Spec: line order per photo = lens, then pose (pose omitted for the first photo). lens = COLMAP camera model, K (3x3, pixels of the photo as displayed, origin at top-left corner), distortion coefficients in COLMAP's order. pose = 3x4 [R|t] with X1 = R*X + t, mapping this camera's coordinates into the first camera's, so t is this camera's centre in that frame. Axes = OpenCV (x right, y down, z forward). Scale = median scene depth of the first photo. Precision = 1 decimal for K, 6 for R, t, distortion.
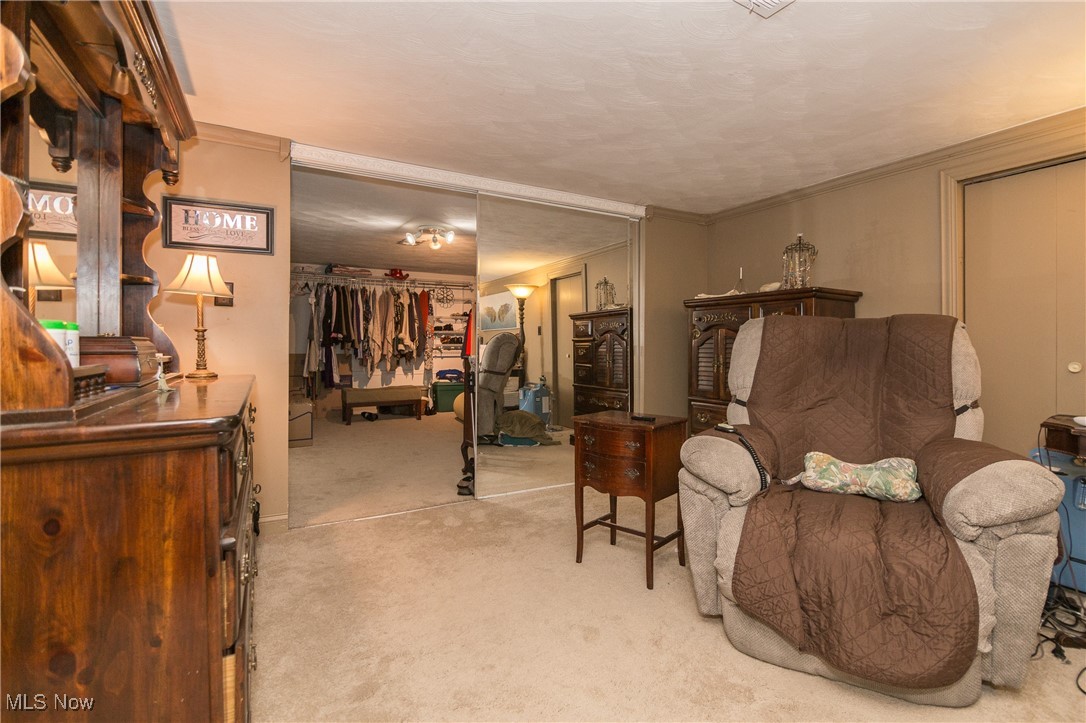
lens RADIAL K [[511.0, 0, 577.2], [0, 511.0, 353.9], [0, 0, 1]] dist [-0.023188, 0.001366]
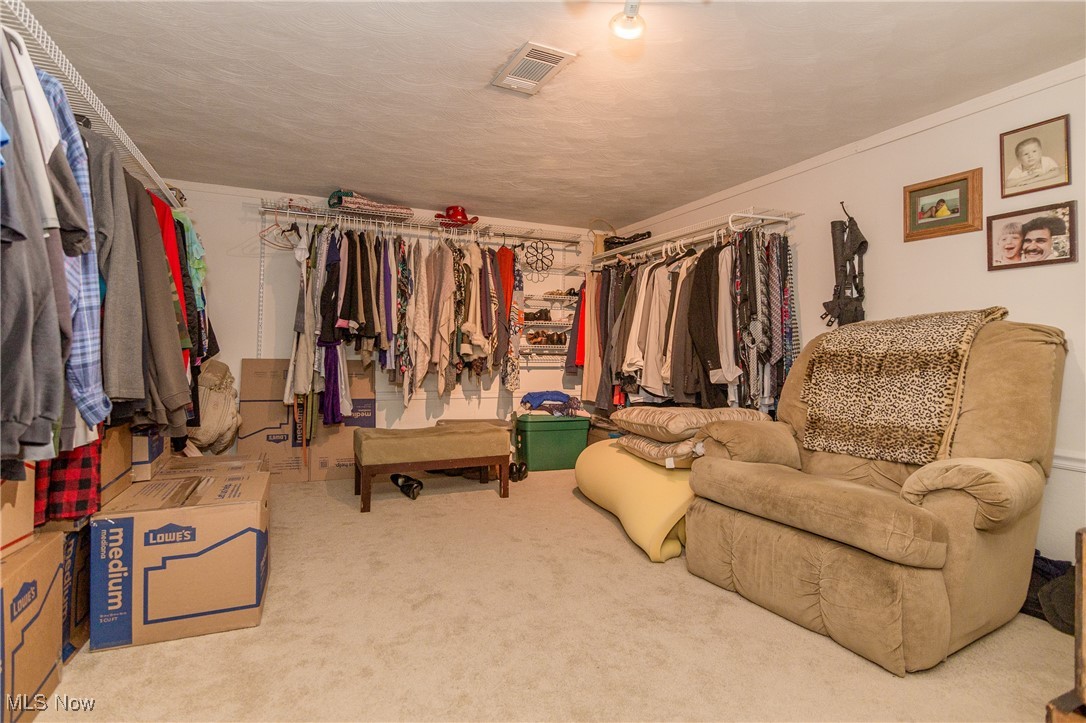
lens RADIAL K [[511.0, 0, 540.0], [0, 511.0, 356.8], [0, 0, 1]] dist [-0.023188, 0.001366]
pose [[0.993537, 0.012129, -0.112862, -0.208764], [-0.013590, 0.999833, -0.012188, 0.000153], [0.112696, 0.013643, 0.993536, 0.483165]]
